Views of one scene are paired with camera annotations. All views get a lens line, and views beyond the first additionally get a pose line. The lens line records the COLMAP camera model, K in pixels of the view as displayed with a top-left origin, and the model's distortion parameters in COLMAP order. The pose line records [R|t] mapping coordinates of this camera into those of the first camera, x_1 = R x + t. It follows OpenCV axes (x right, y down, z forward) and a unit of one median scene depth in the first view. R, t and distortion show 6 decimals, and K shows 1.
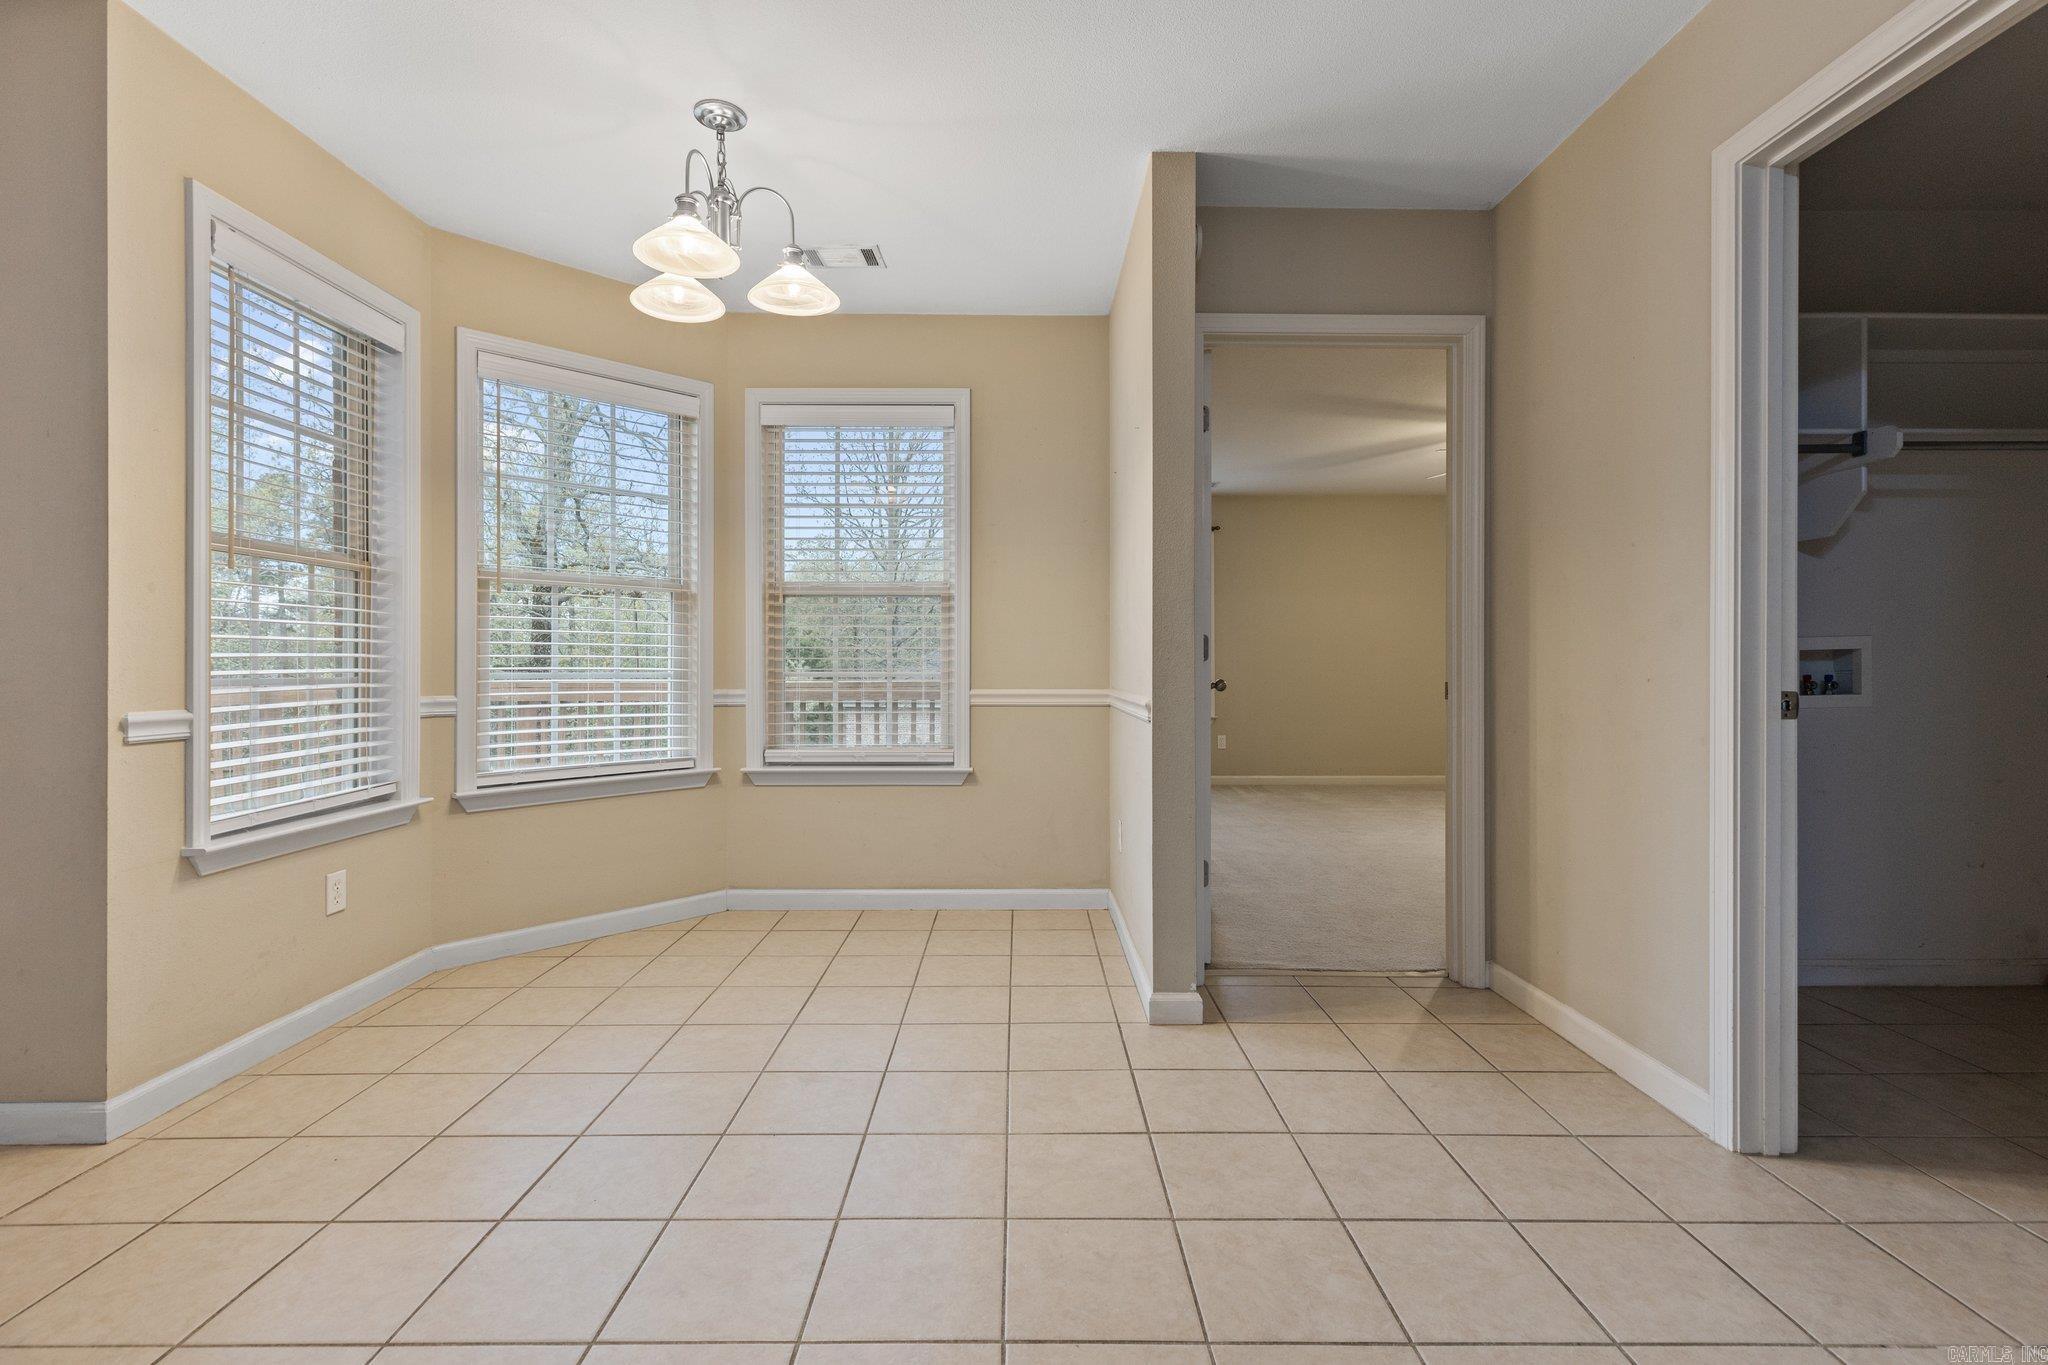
lens RADIAL K [[929.1, 0, 1020.7], [0, 929.1, 673.8], [0, 0, 1]] dist [0.005400, -0.000597]
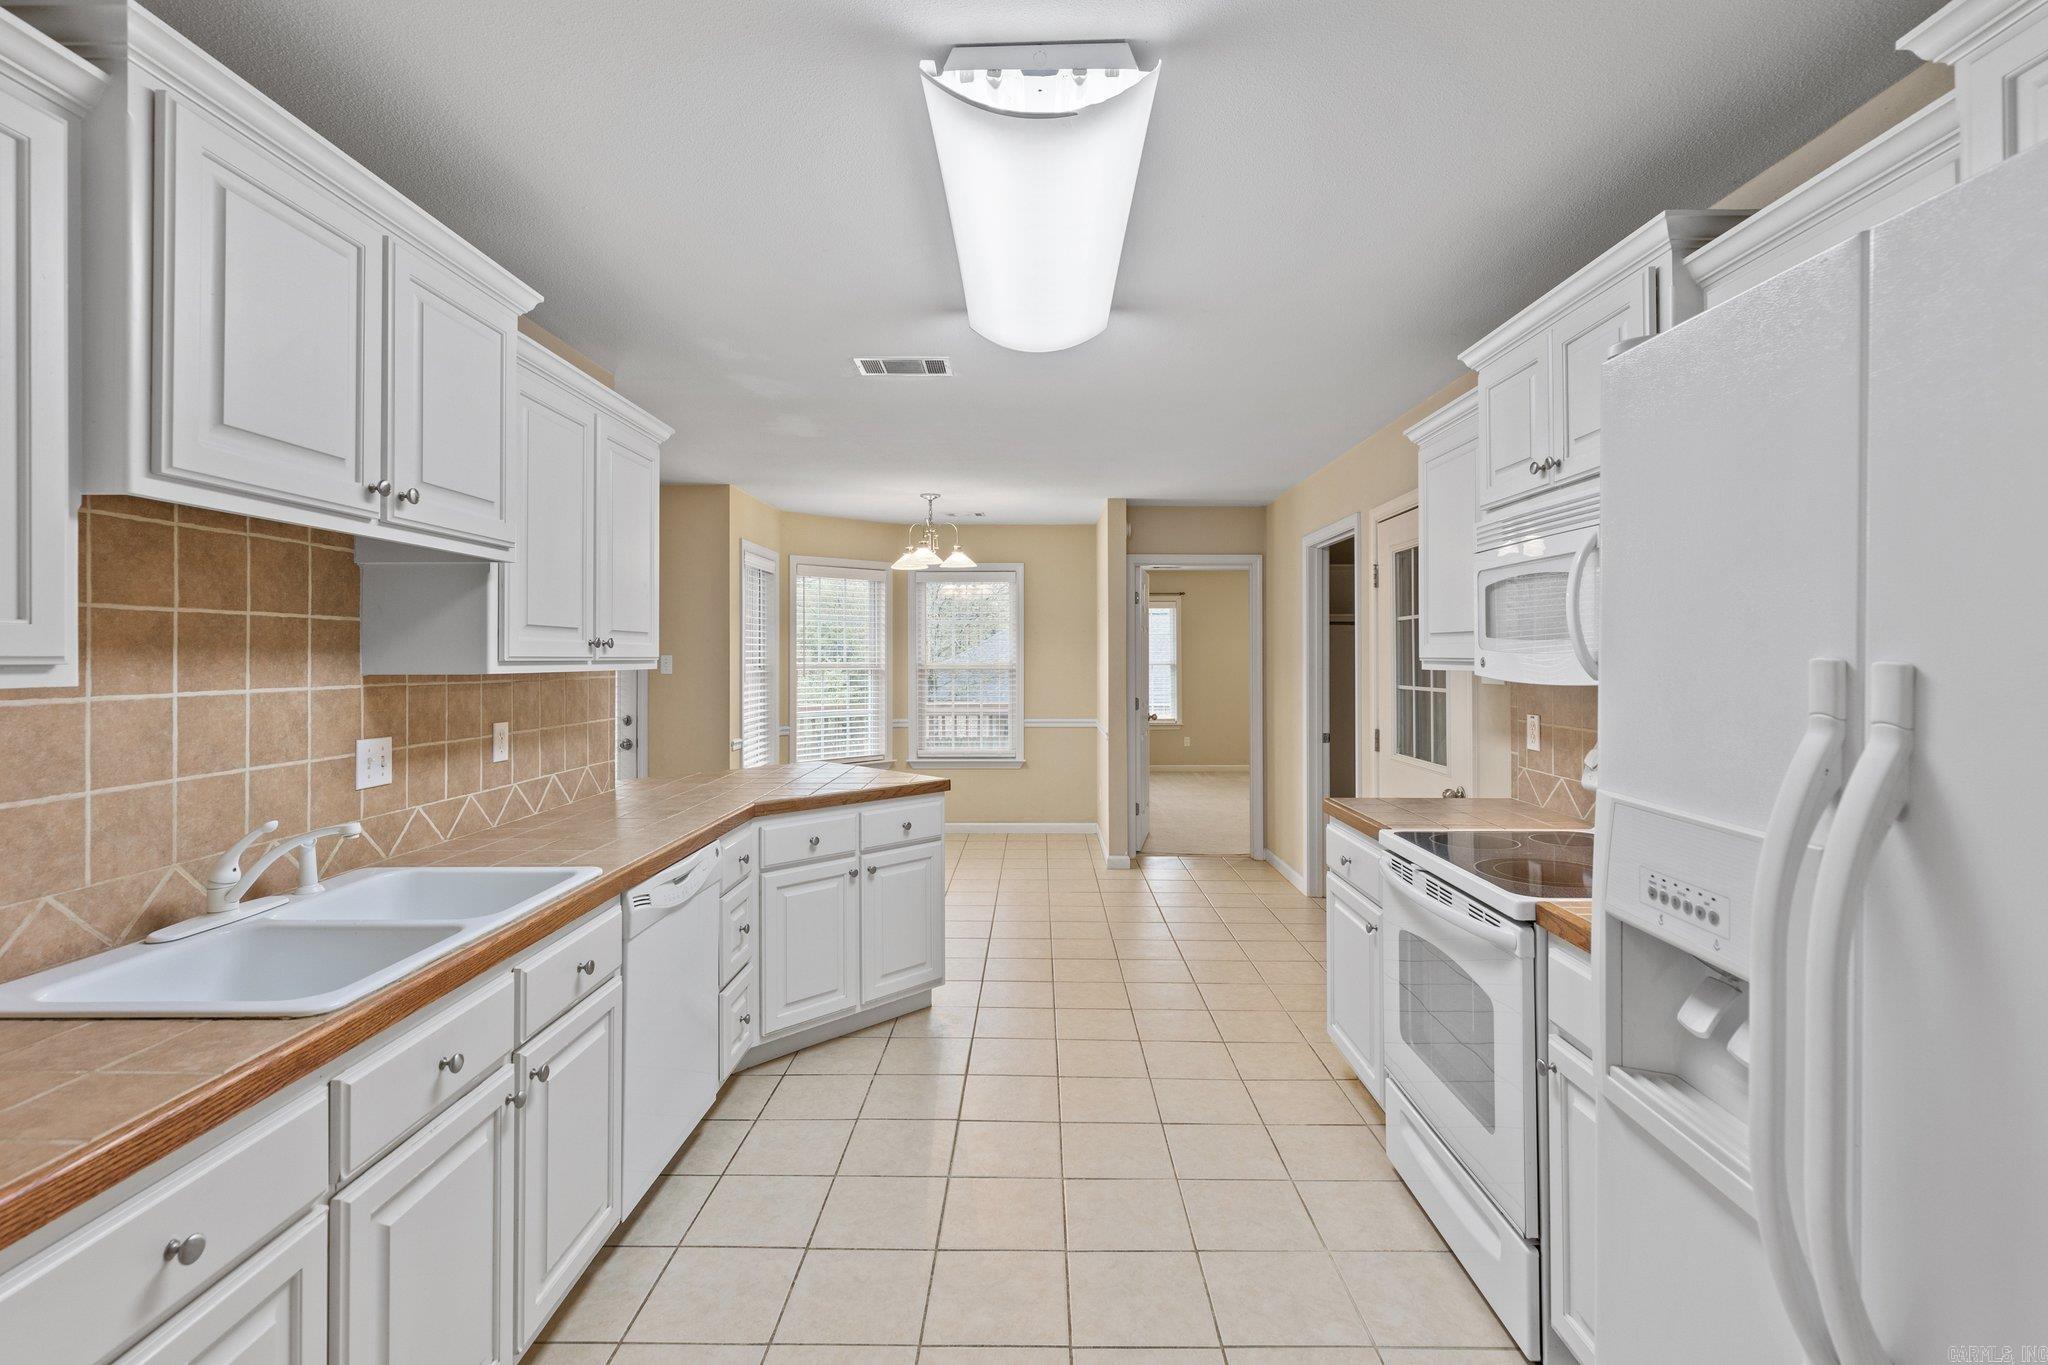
lens RADIAL K [[929.1, 0, 1018.1], [0, 929.1, 650.8], [0, 0, 1]] dist [0.005400, -0.000597]
pose [[0.999704, -0.002097, -0.024241, -0.020681], [0.001745, 0.999893, -0.014529, -0.100297], [0.024269, 0.014483, 0.999601, -0.960553]]
